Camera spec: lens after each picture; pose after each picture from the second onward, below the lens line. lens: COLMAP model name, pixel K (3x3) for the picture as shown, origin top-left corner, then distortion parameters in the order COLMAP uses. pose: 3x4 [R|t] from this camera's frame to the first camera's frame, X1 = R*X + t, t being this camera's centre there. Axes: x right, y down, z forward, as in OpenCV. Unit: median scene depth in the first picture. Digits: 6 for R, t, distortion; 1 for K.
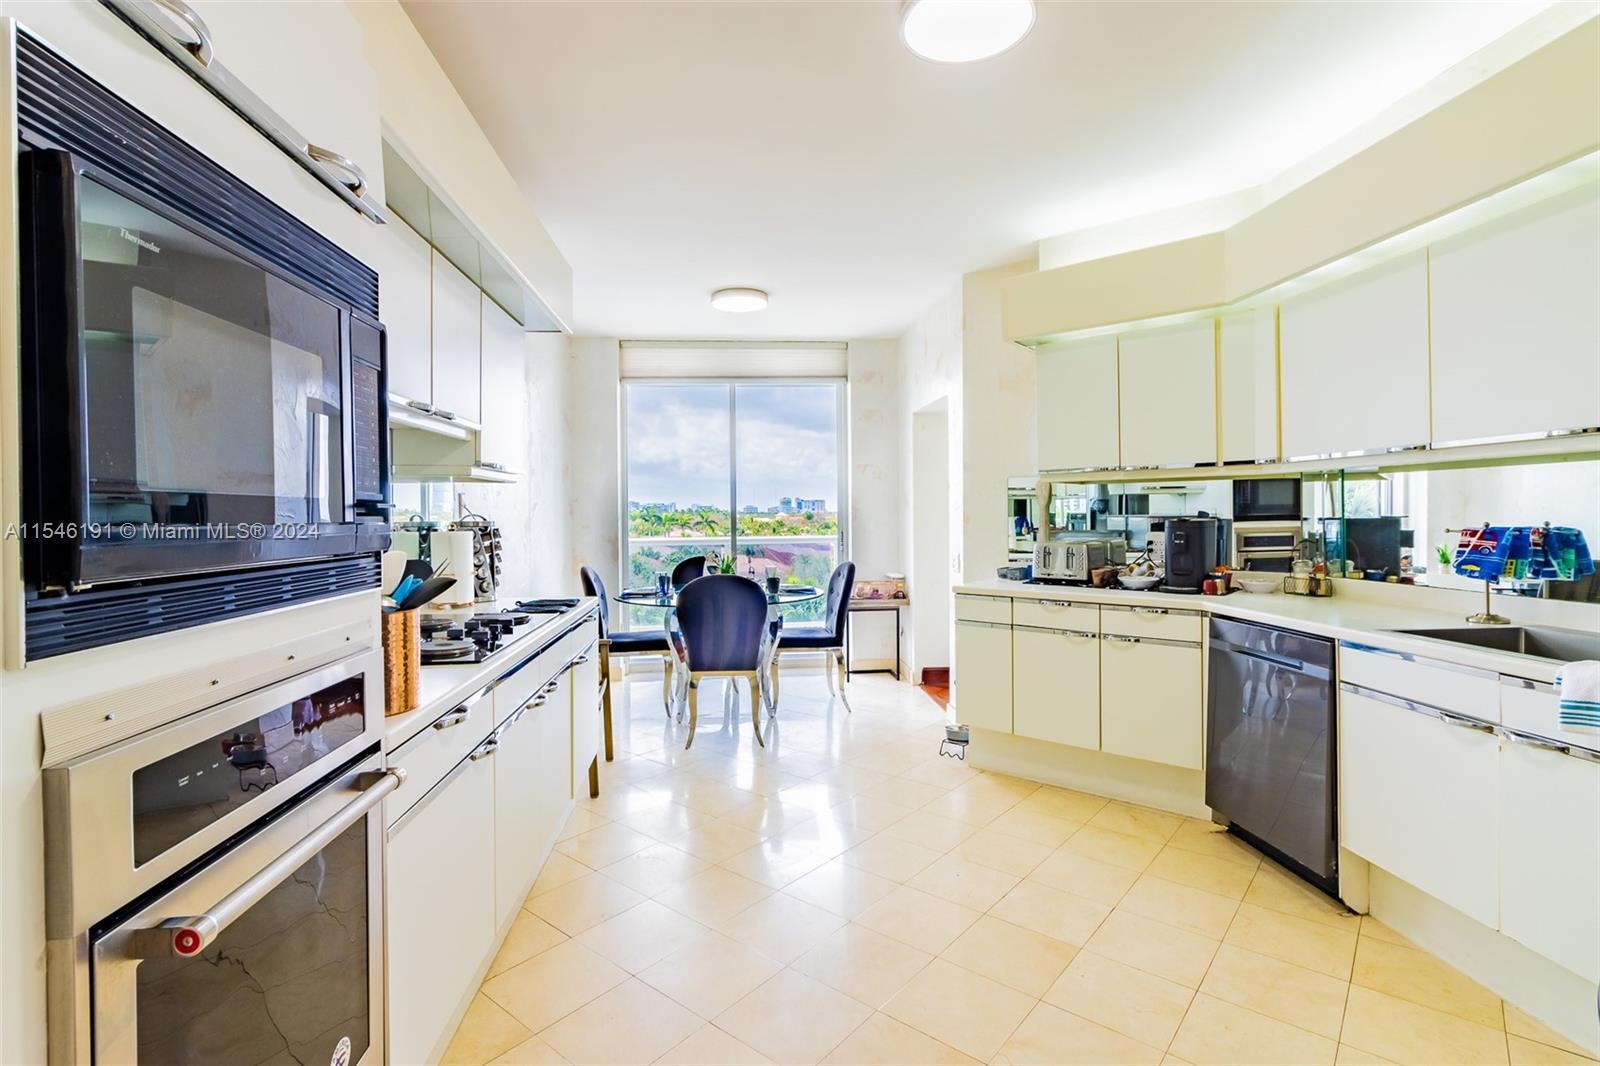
lens RADIAL K [[745.2, 0, 780.8], [0, 745.2, 520.8], [0, 0, 1]] dist [0.003433, 0.000550]
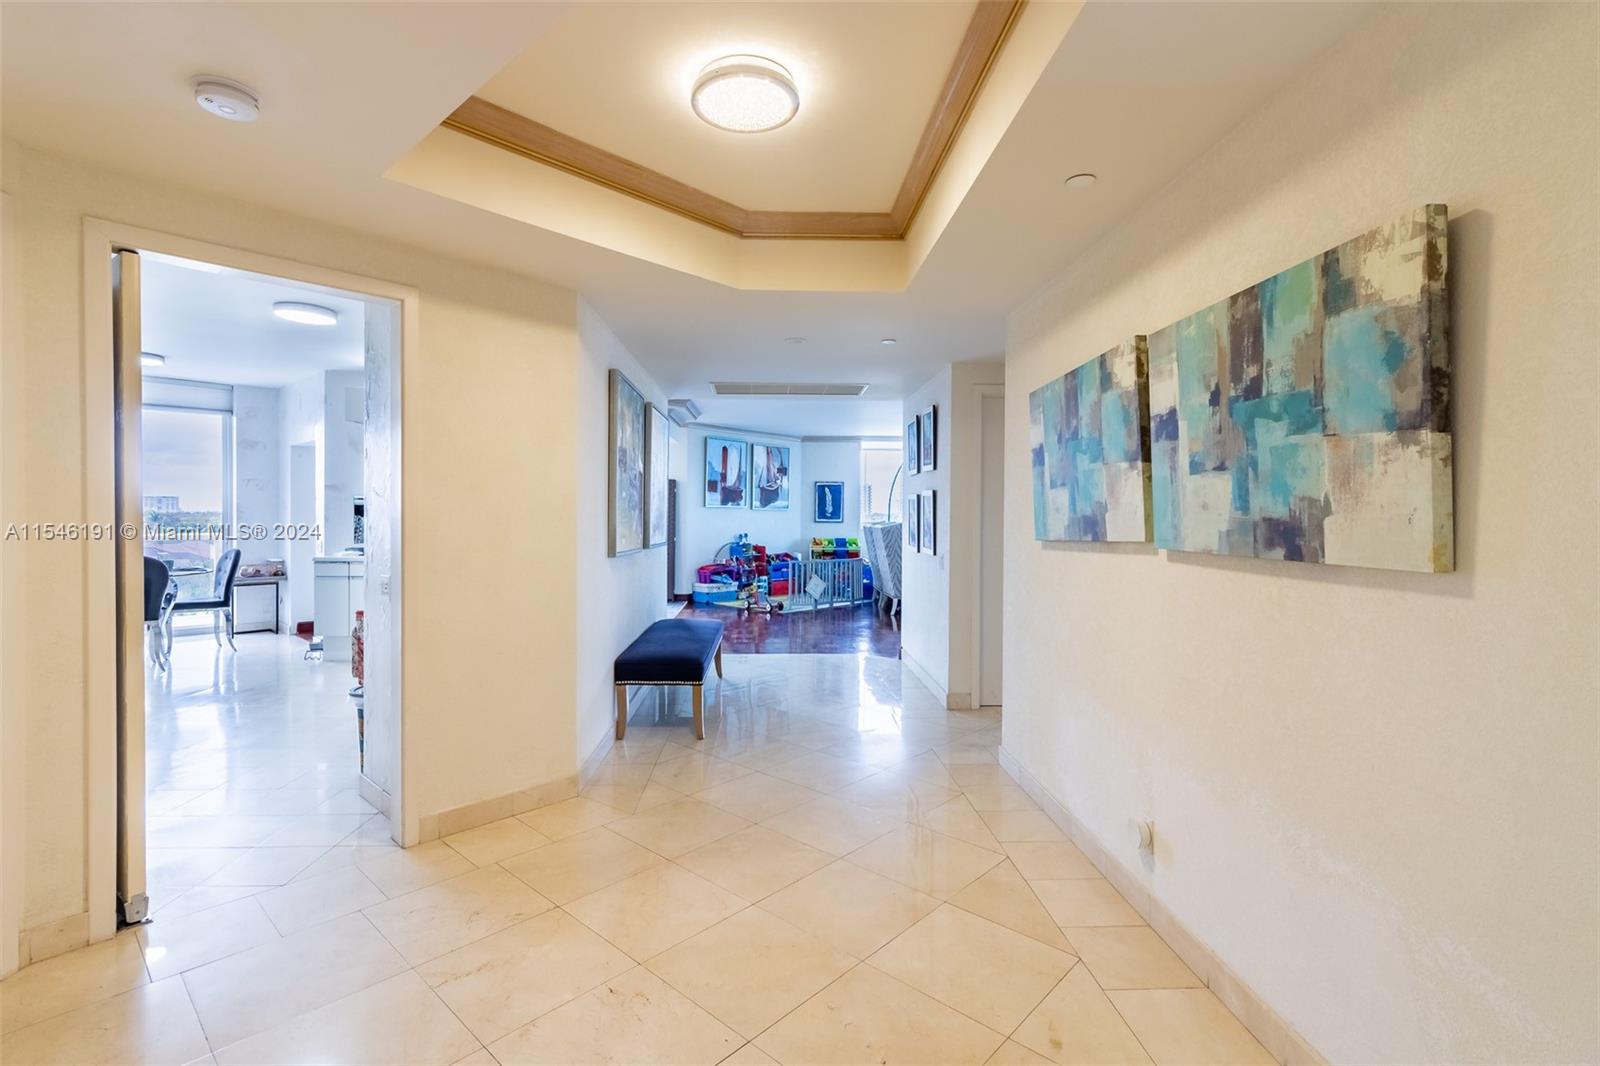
lens RADIAL K [[745.2, 0, 780.8], [0, 745.2, 520.8], [0, 0, 1]] dist [0.003433, 0.000550]
pose [[0.738838, 0.003487, 0.673875, -0.096498], [-0.001490, 0.999993, -0.003540, 0.005489], [-0.673882, 0.001612, 0.738837, -0.729244]]
